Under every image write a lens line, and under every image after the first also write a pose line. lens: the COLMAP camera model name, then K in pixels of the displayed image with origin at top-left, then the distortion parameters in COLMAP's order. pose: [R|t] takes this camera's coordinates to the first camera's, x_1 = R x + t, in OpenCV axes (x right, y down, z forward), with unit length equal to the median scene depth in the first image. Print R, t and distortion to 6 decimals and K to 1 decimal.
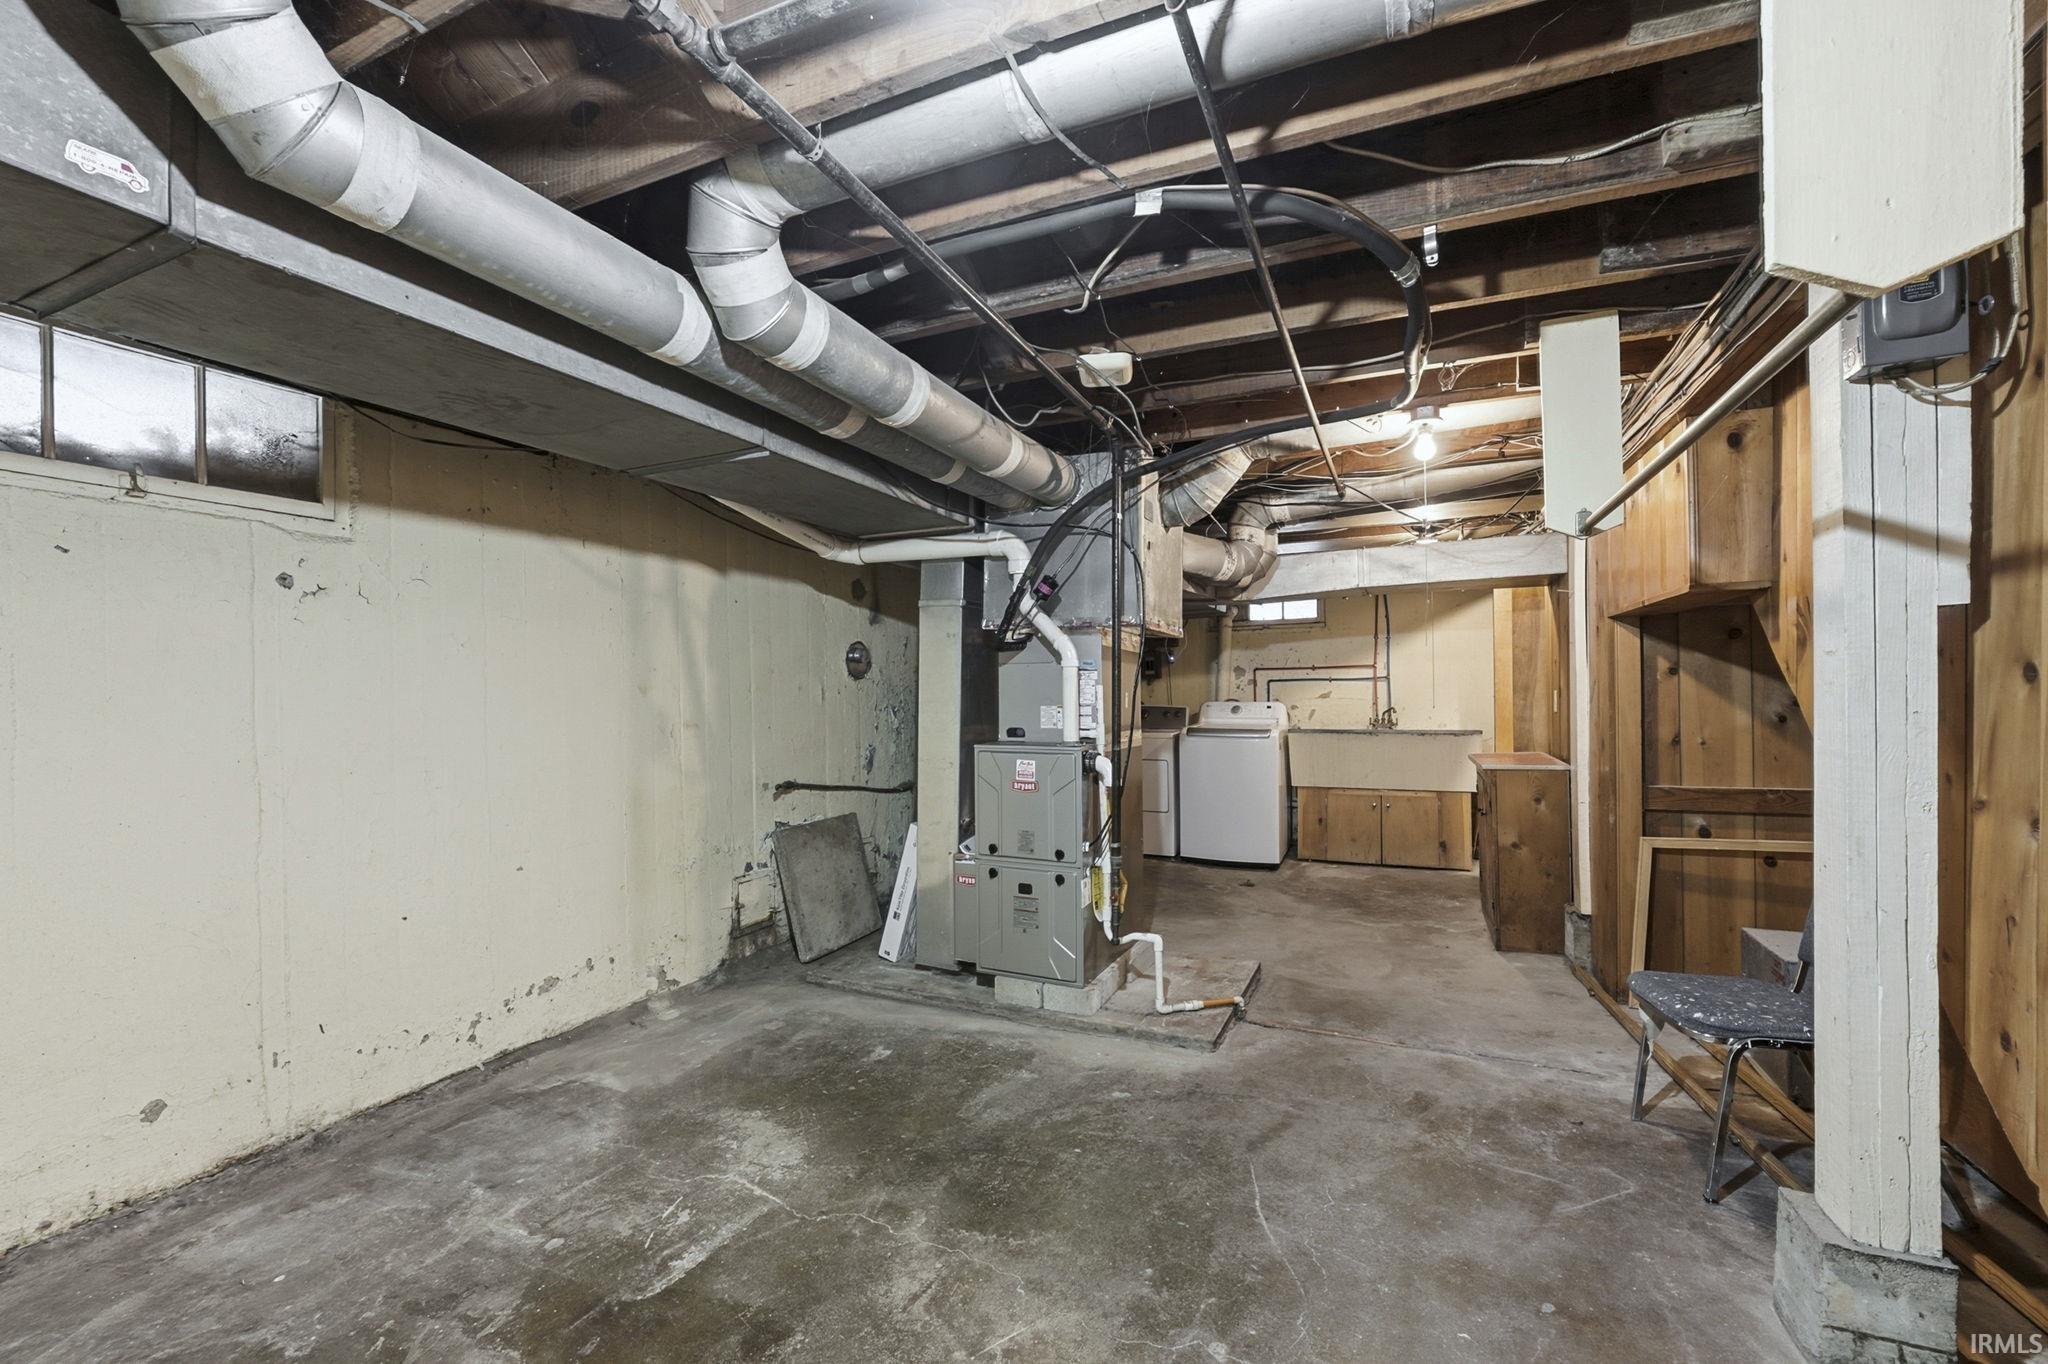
lens RADIAL K [[840.8, 0, 1024.2], [0, 840.8, 690.3], [0, 0, 1]] dist [-0.013859, 0.002493]
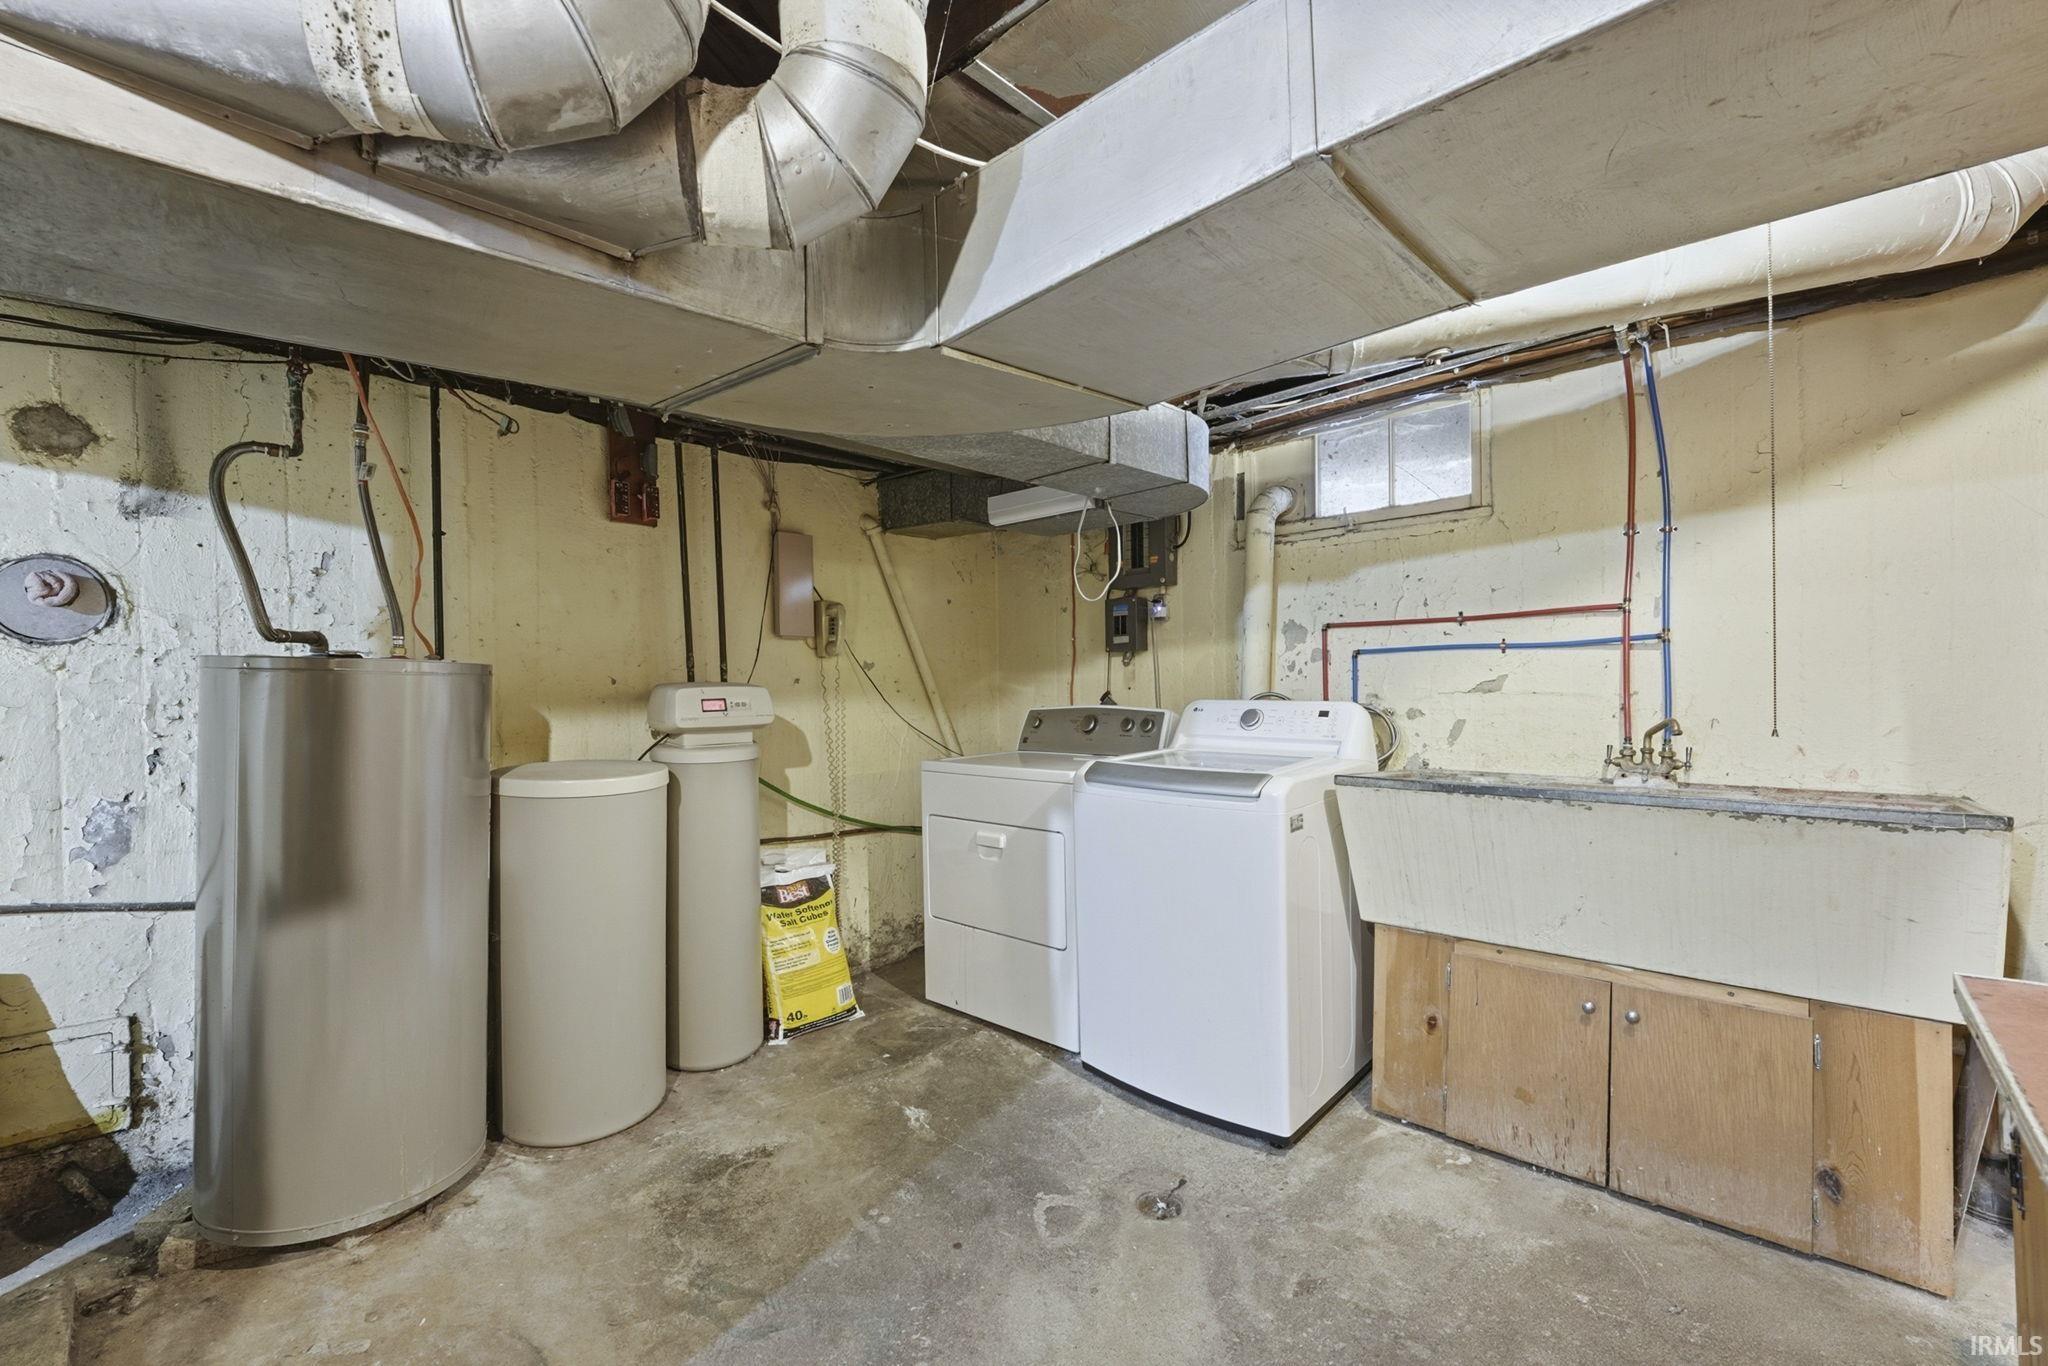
lens RADIAL K [[840.8, 0, 1070.0], [0, 840.8, 688.9], [0, 0, 1]] dist [-0.013859, 0.002493]
pose [[0.944903, 0.001719, -0.327346, 0.306003], [0.000659, 0.999974, 0.007155, 0.004462], [0.327349, -0.006977, 0.944878, 0.567855]]
